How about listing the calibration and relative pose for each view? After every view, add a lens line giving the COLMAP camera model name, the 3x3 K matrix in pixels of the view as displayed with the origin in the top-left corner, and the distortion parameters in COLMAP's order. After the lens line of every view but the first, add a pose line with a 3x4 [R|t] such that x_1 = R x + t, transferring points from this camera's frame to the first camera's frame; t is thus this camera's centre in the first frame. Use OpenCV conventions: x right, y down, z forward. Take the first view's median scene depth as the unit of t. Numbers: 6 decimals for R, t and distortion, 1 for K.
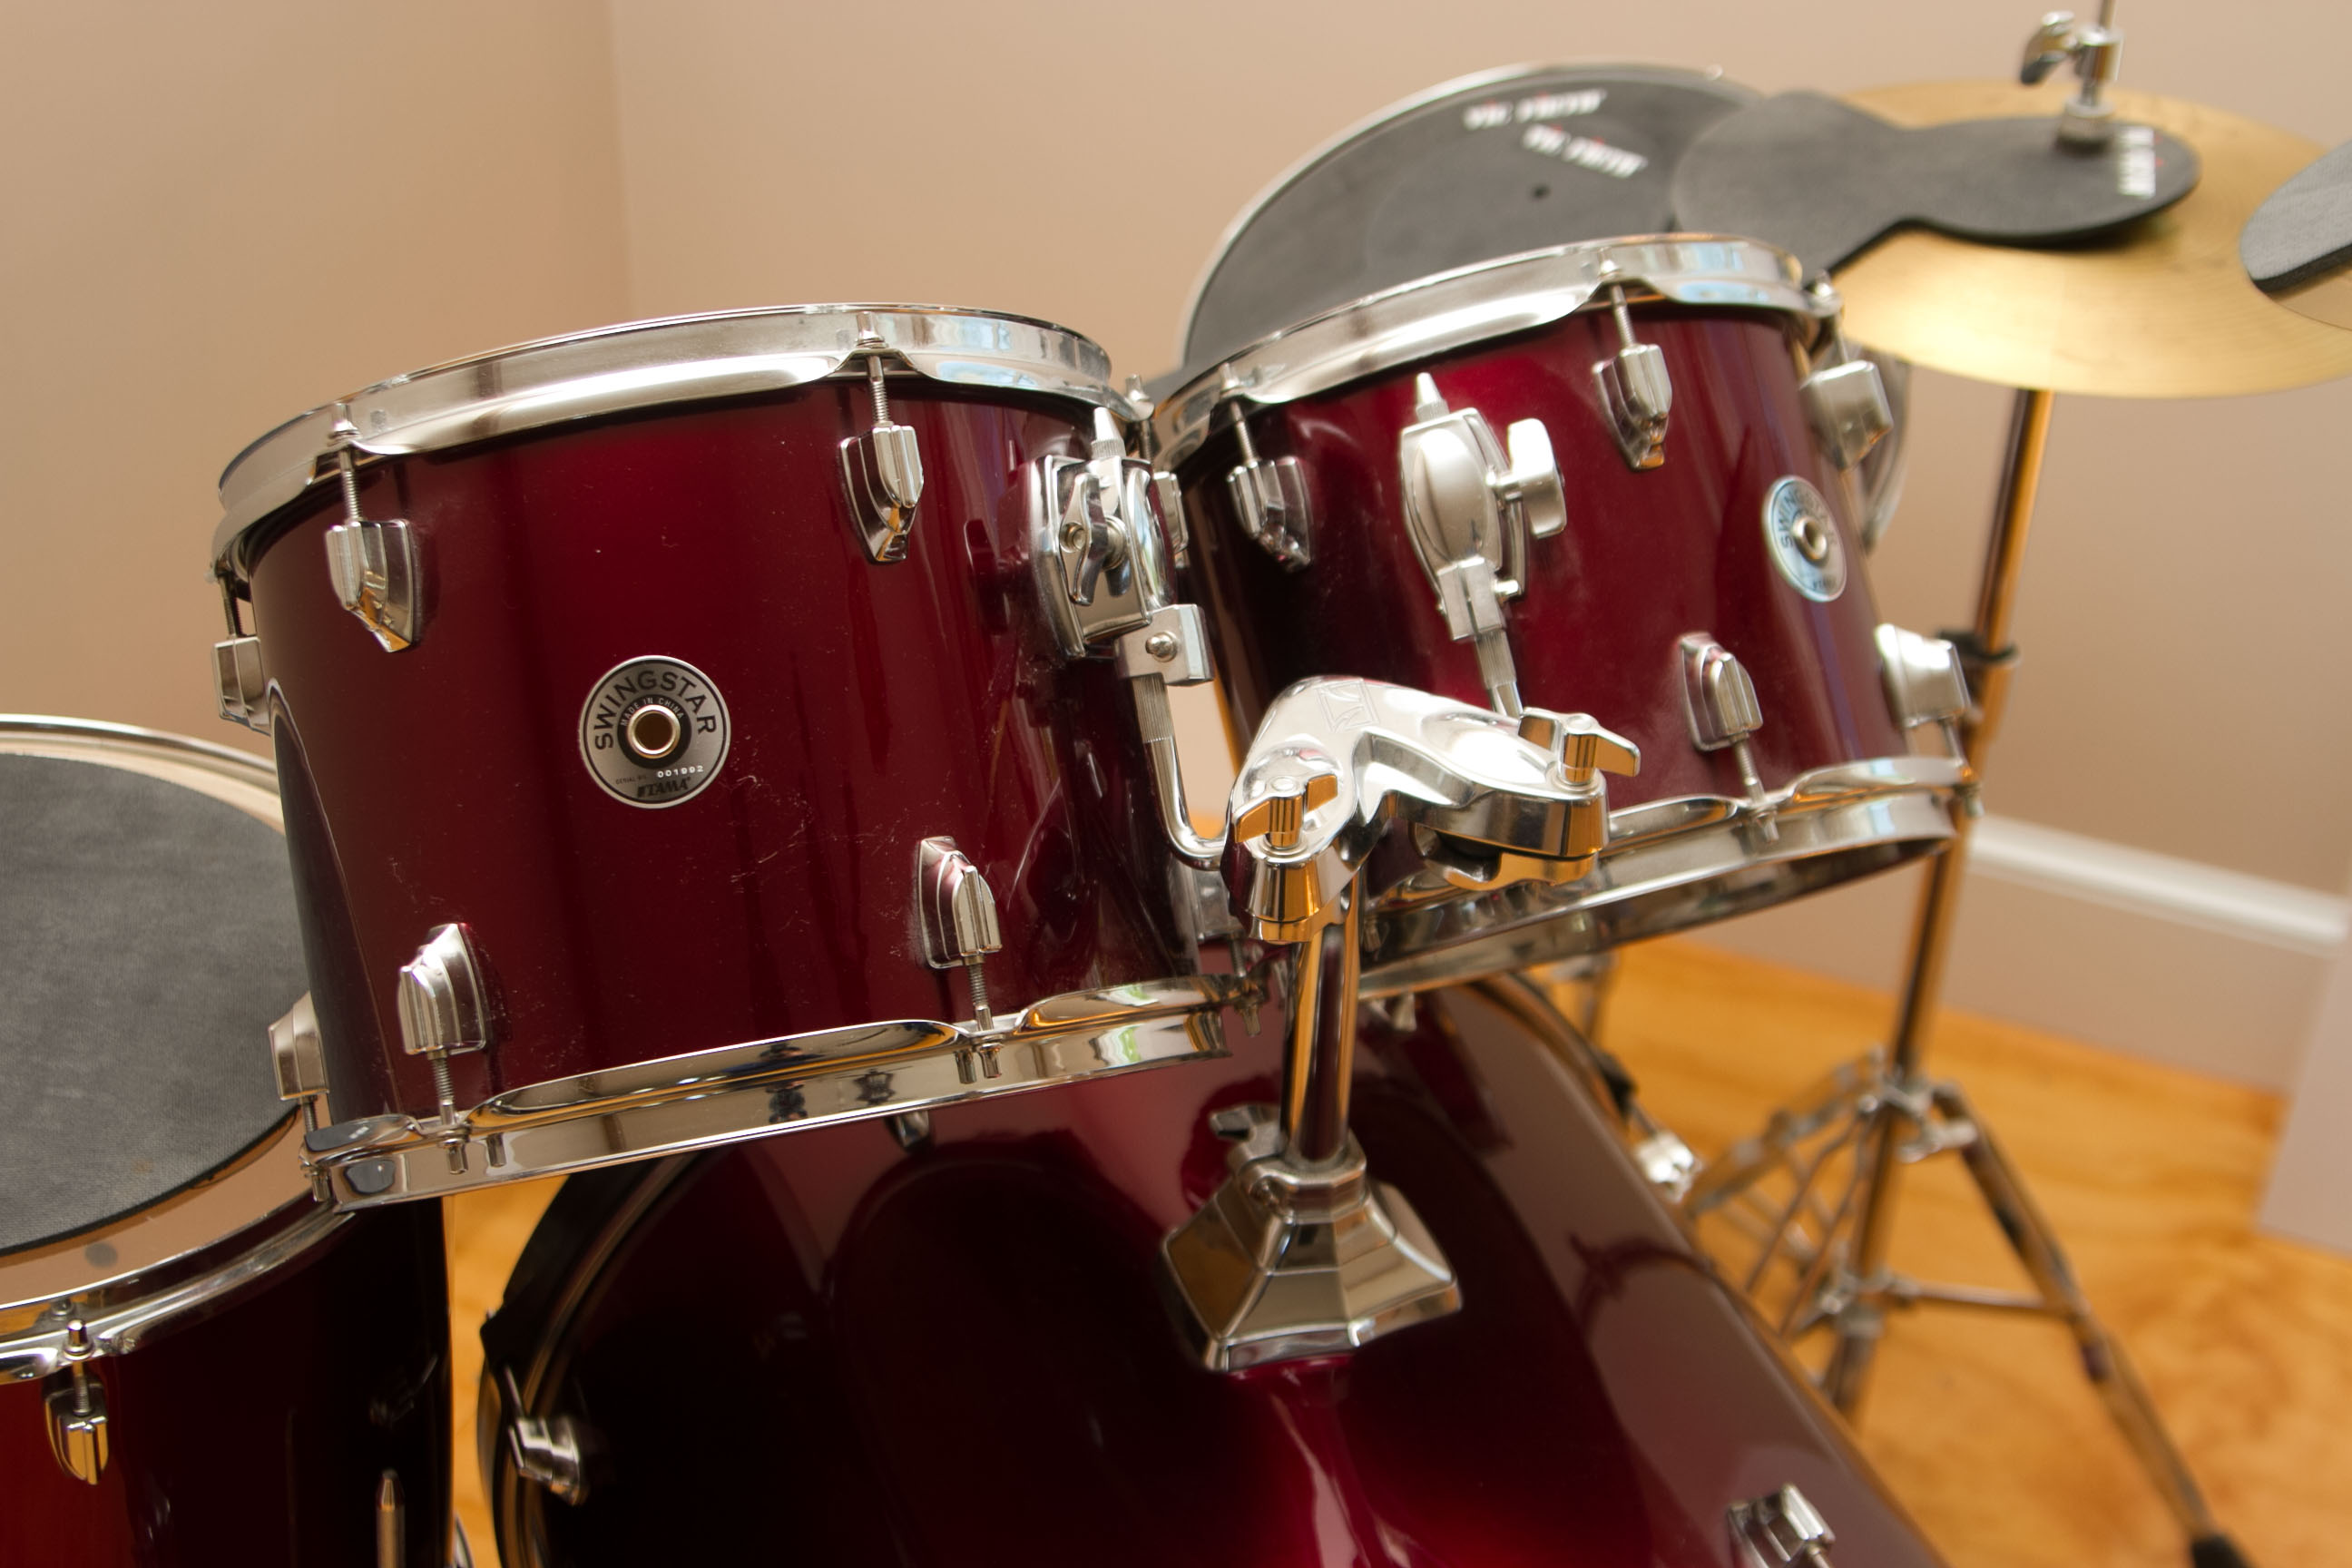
lens RADIAL K [[2932.2, 0, 1173.4], [0, 2932.2, 799.4], [0, 0, 1]] dist [-0.106203, 0.000000]
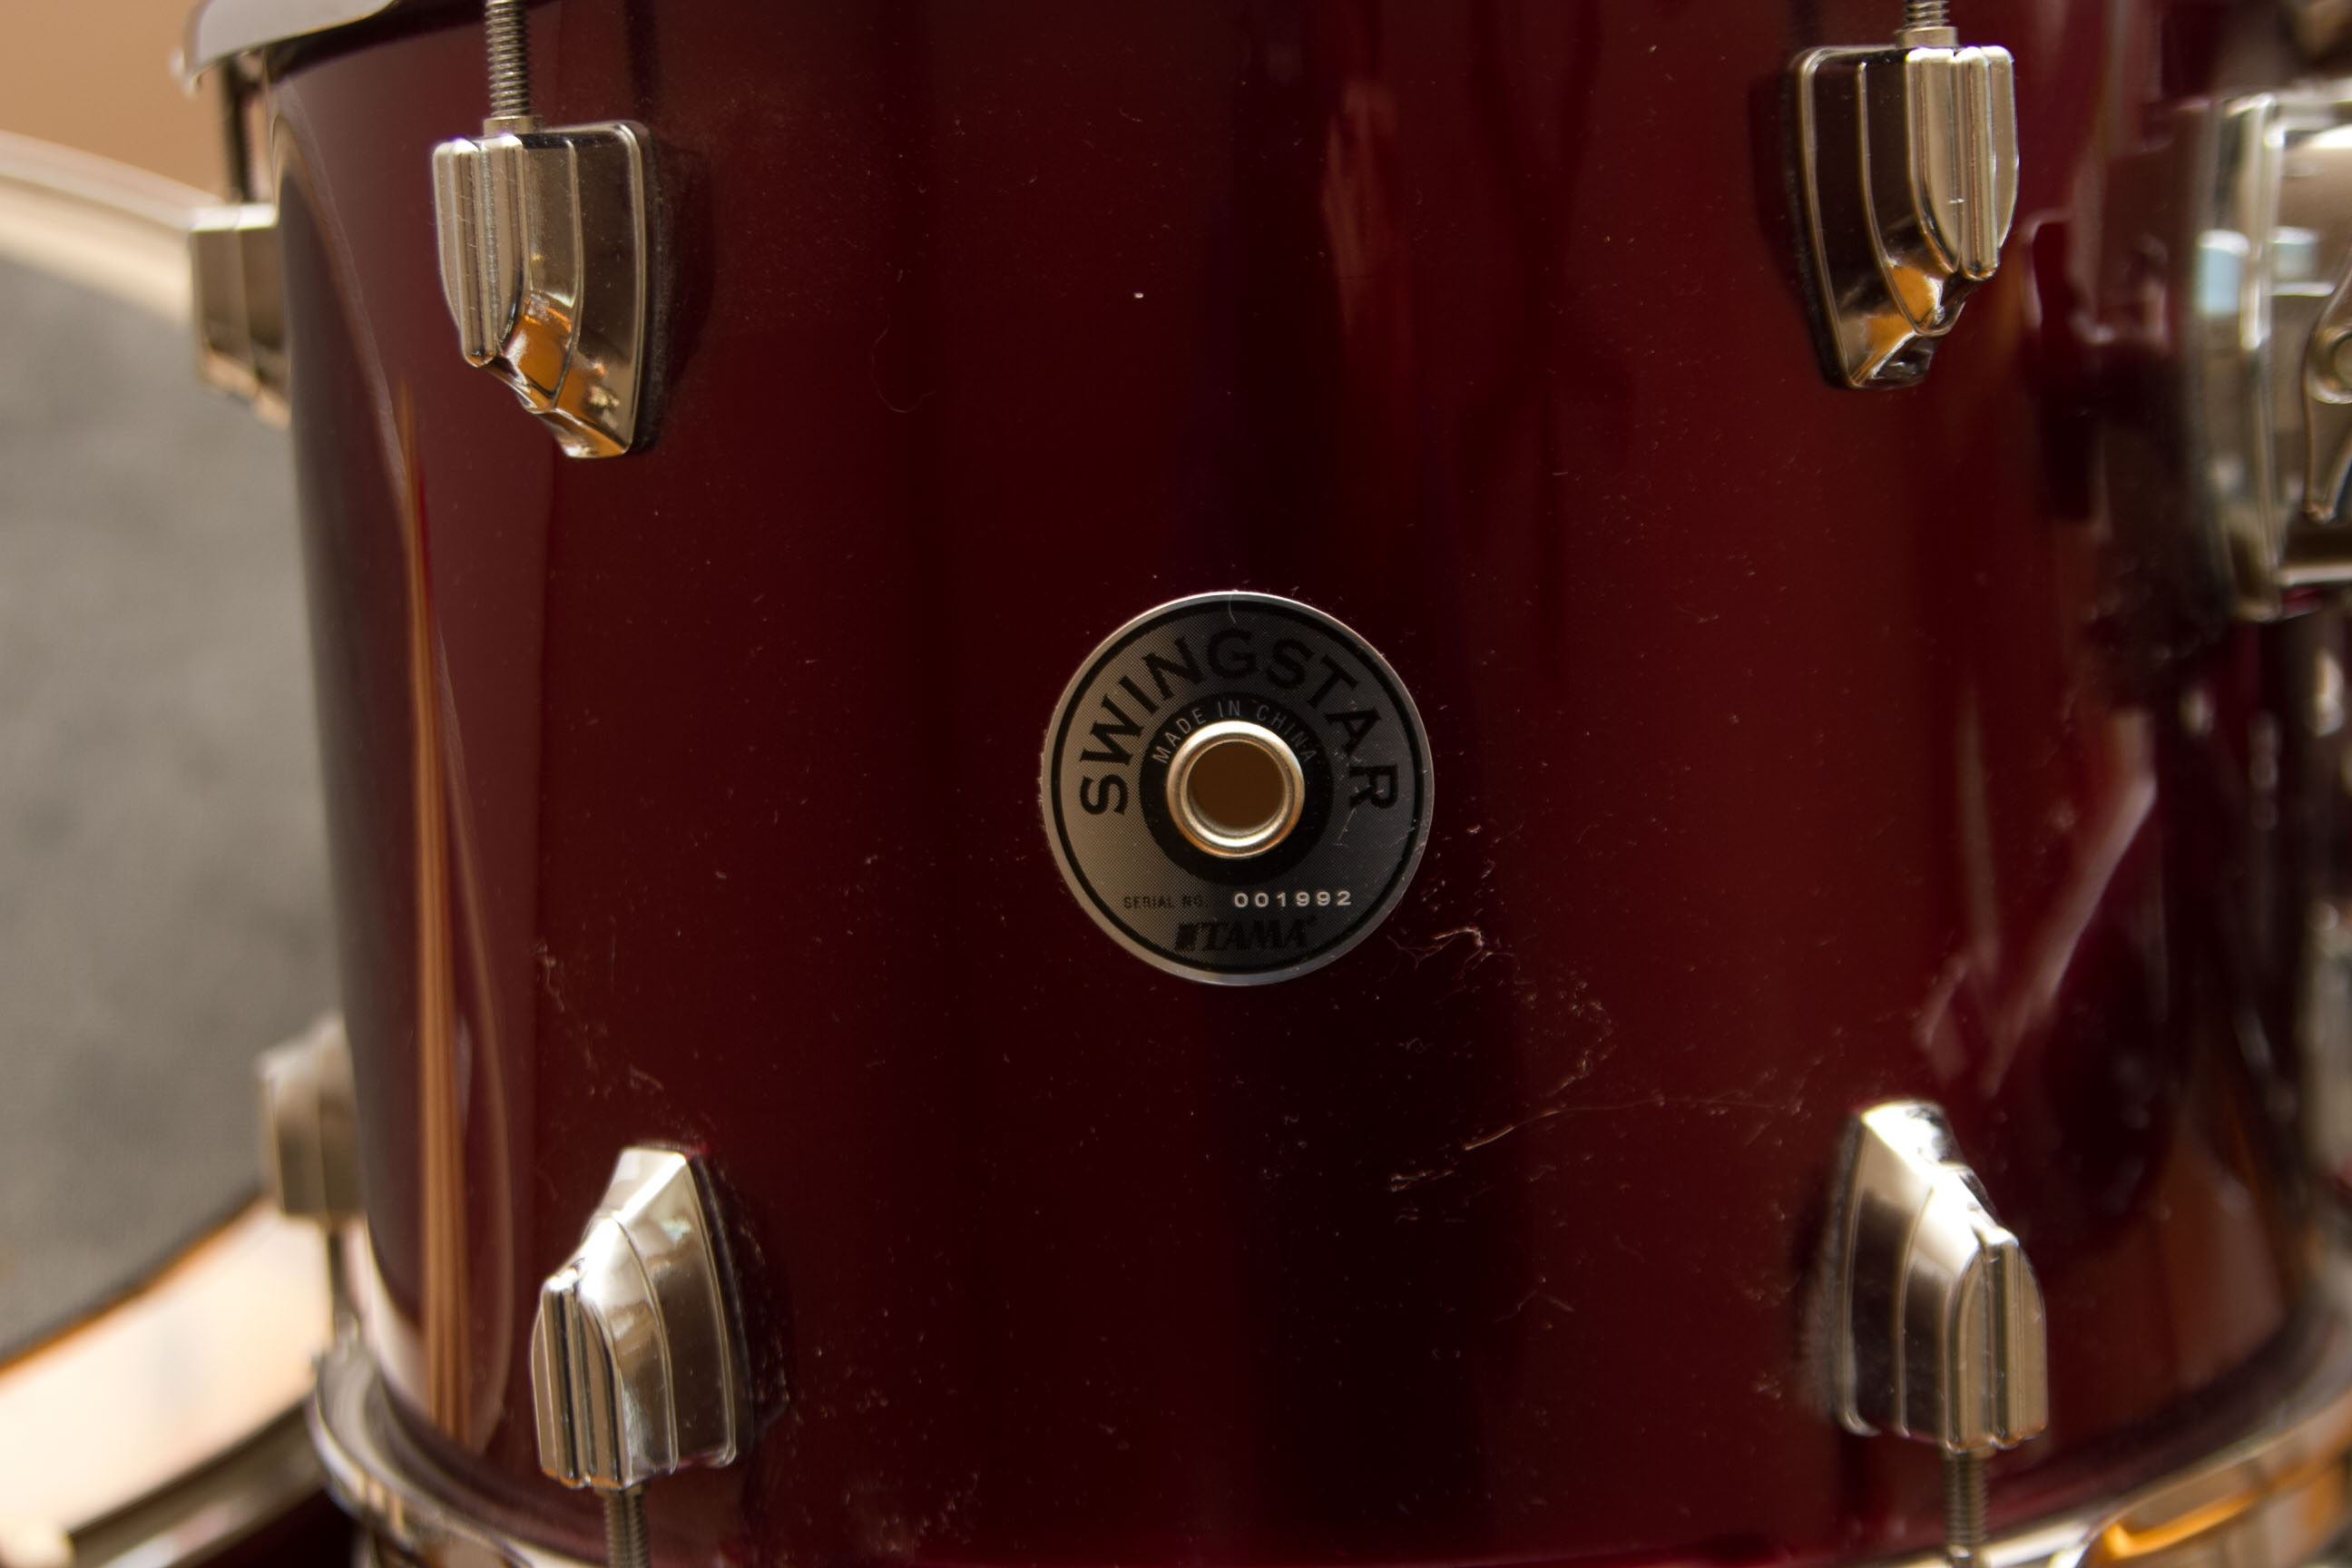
lens RADIAL K [[3759.6, 0, 1173.5], [0, 3759.6, 785.0], [0, 0, 1]] dist [-0.096250, 0.000000]
pose [[0.987837, 0.133791, -0.079229, -0.145345], [-0.111337, 0.964311, 0.240226, -0.140460], [0.108542, -0.228484, 0.967478, 0.515344]]
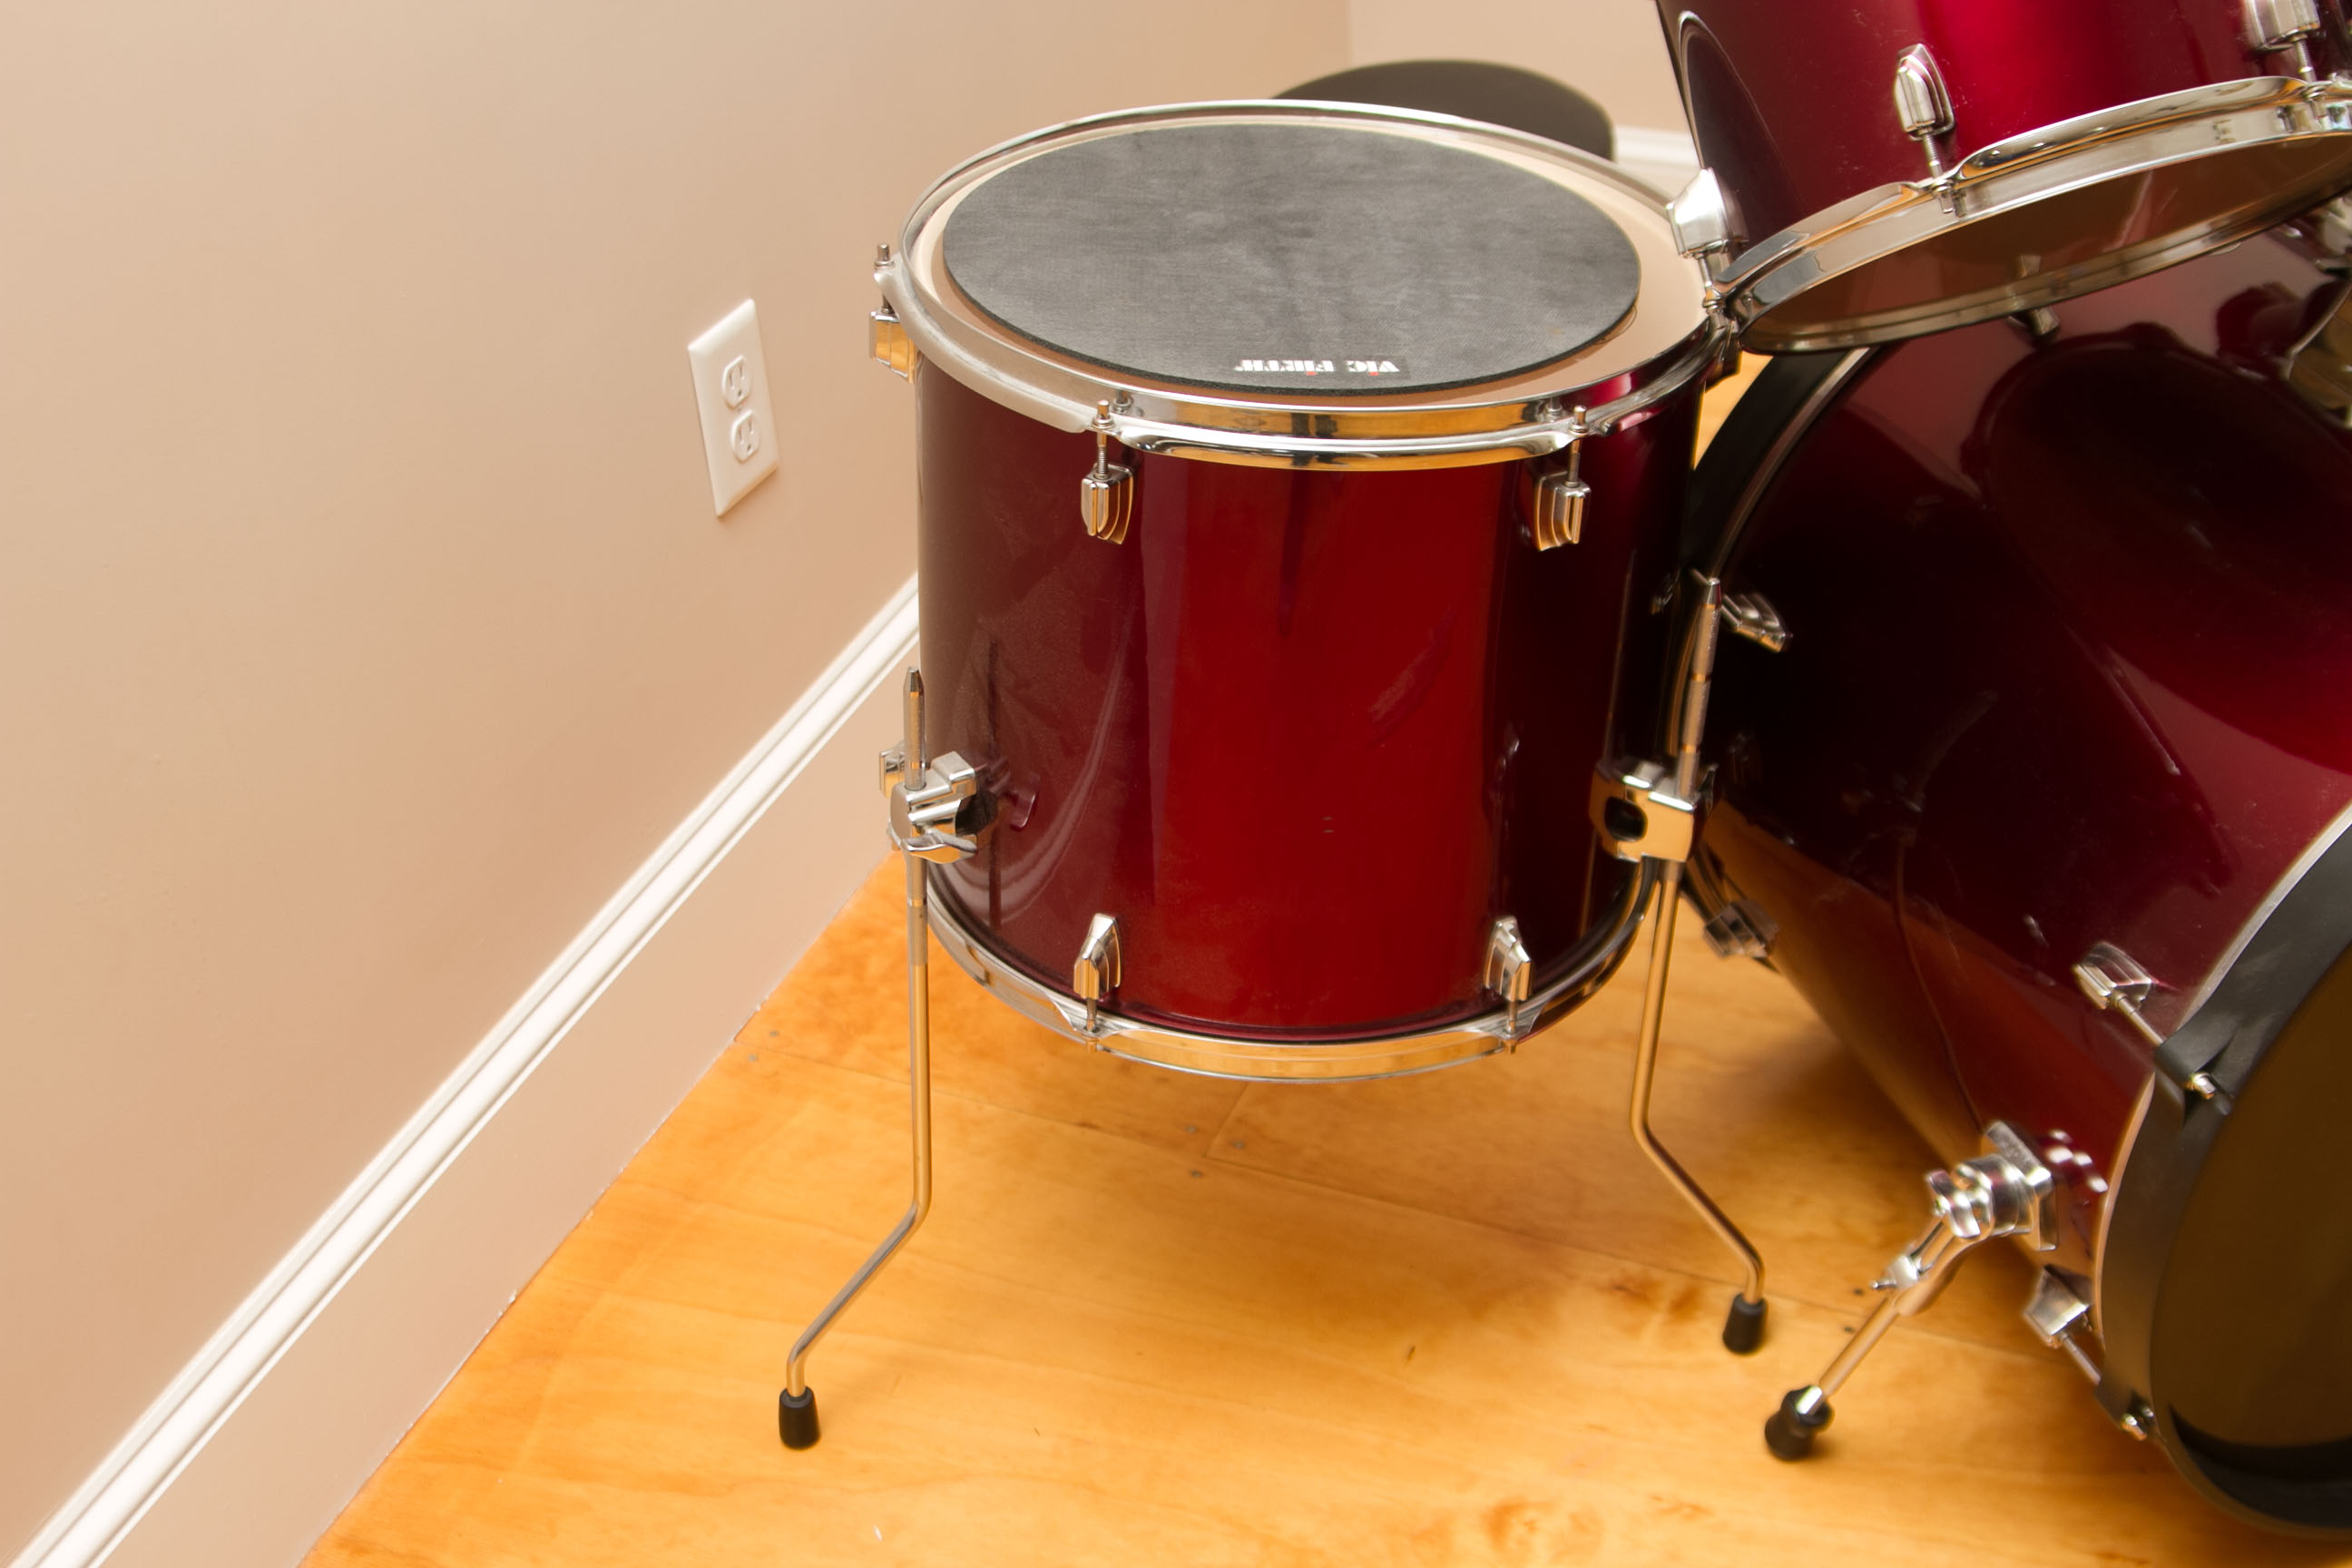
lens RADIAL K [[2932.2, 0, 1231.2], [0, 2932.2, 798.1], [0, 0, 1]] dist [-0.106203, 0.000000]
pose [[0.996153, -0.072488, -0.049249, -0.536697], [0.074665, 0.996242, 0.043904, 0.320053], [0.045881, -0.047413, 0.997821, -0.424702]]
